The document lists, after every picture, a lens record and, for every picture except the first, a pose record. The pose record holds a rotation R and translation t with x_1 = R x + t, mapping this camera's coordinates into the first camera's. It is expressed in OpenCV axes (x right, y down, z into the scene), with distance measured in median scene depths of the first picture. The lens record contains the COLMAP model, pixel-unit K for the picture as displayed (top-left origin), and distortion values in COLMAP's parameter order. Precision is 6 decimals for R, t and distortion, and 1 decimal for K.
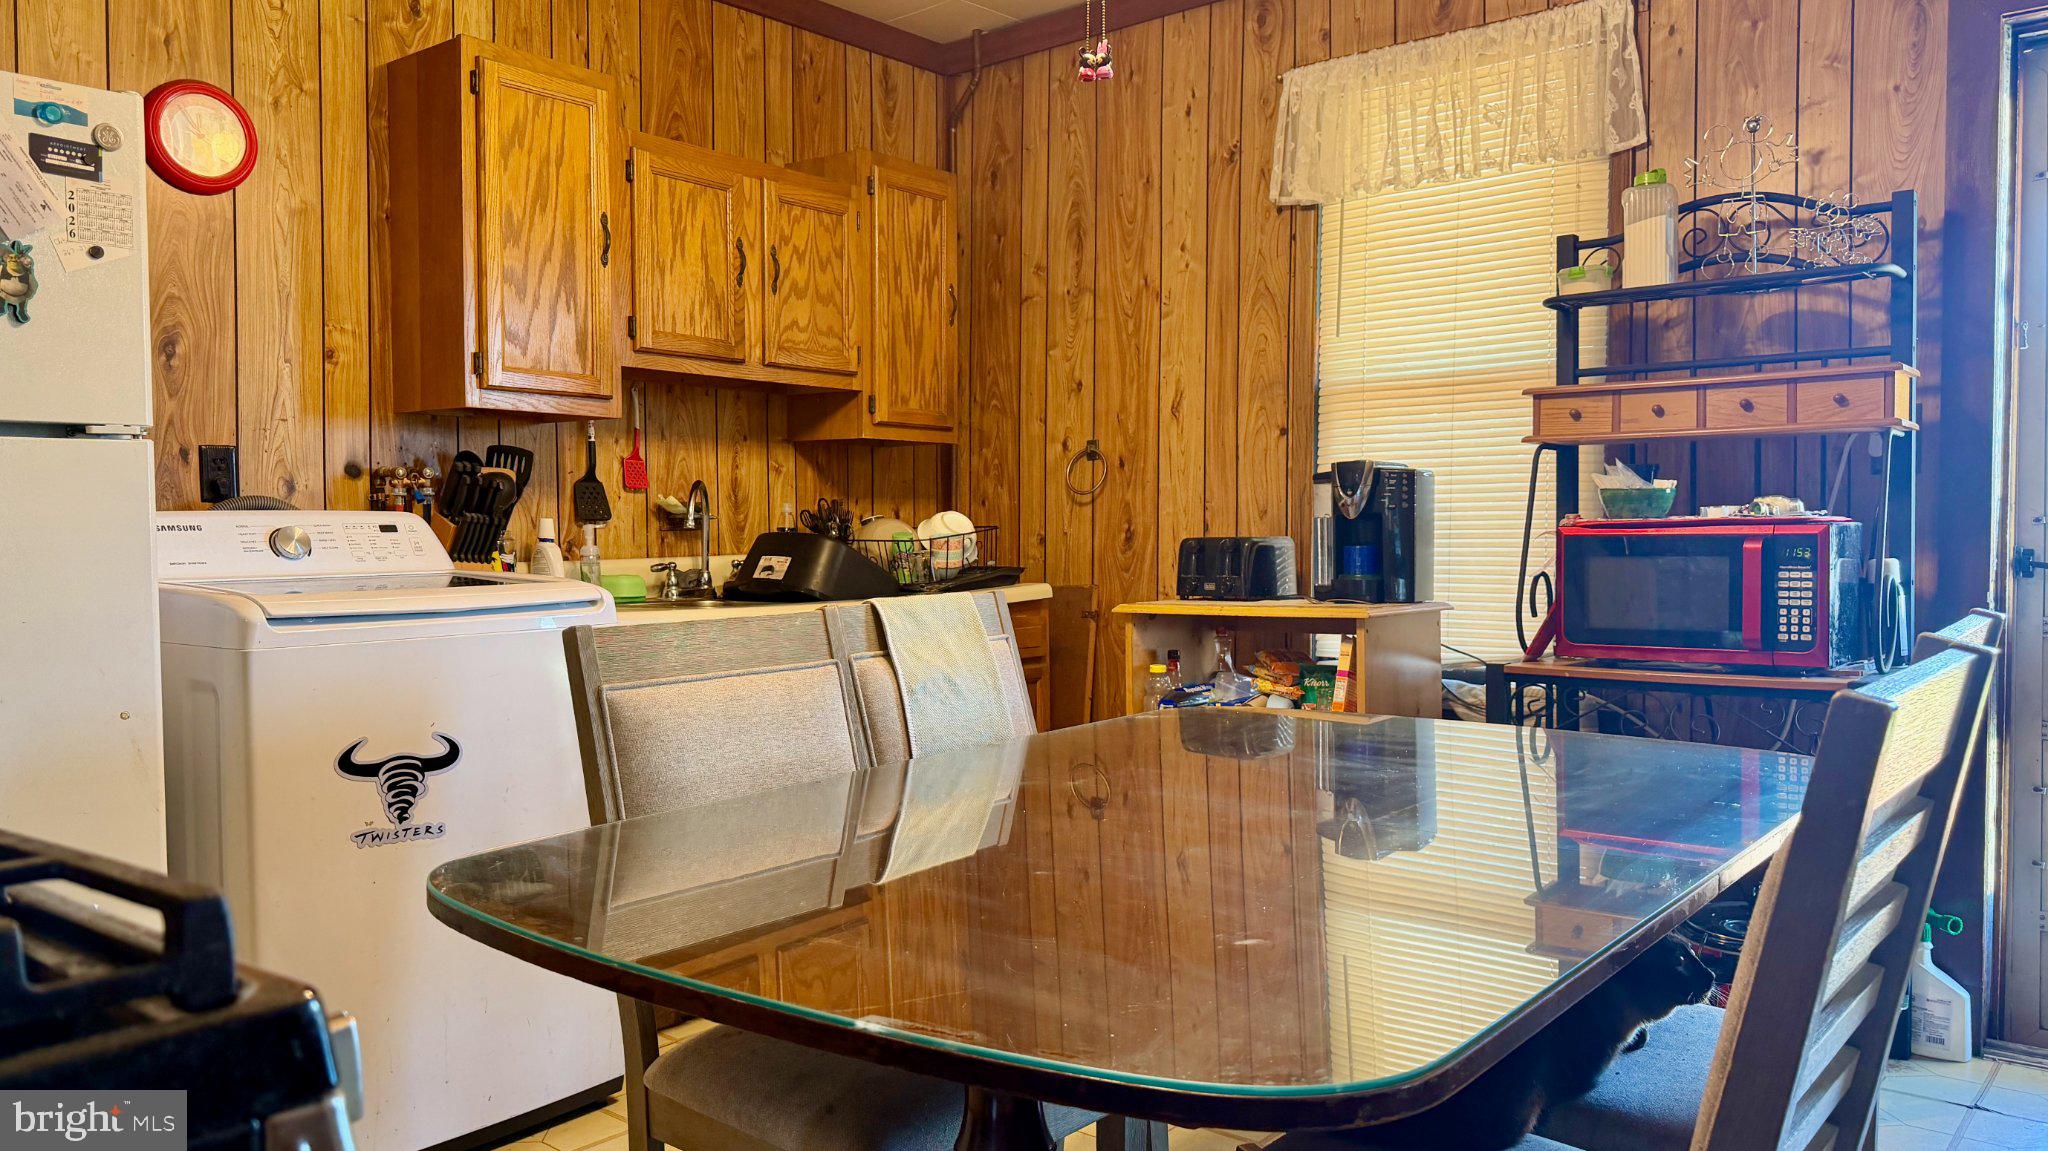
lens RADIAL K [[1432.6, 0, 1002.9], [0, 1432.6, 632.8], [0, 0, 1]] dist [-0.000918, -0.025380]
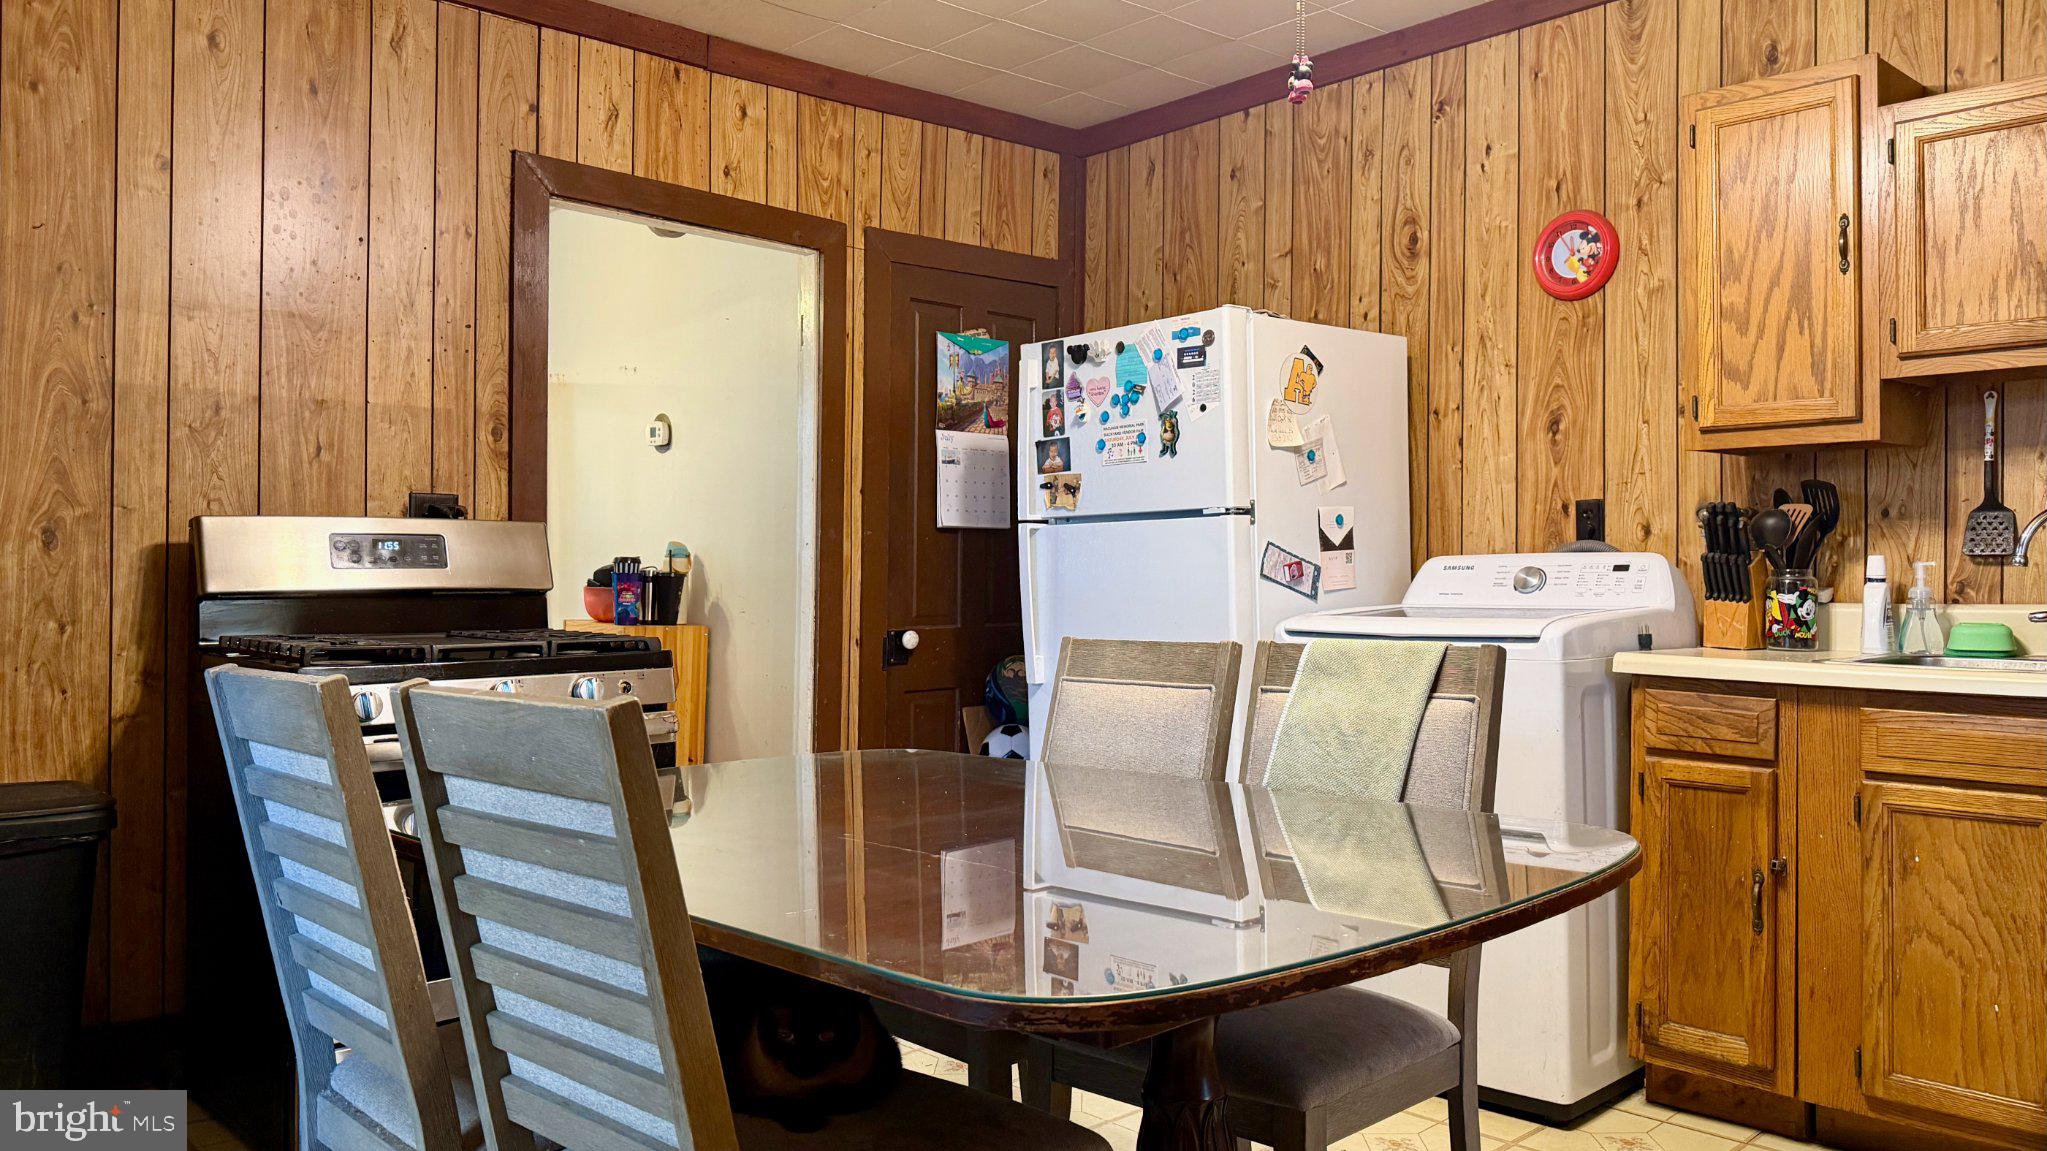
lens RADIAL K [[1481.3, 0, 1023.5], [0, 1481.3, 575.5], [0, 0, 1]] dist [-0.005580, -0.005374]
pose [[-0.114045, 0.005757, -0.993459, 0.663156], [-0.065189, 0.997785, 0.013265, -0.045286], [0.991335, 0.066275, -0.113417, 0.583550]]
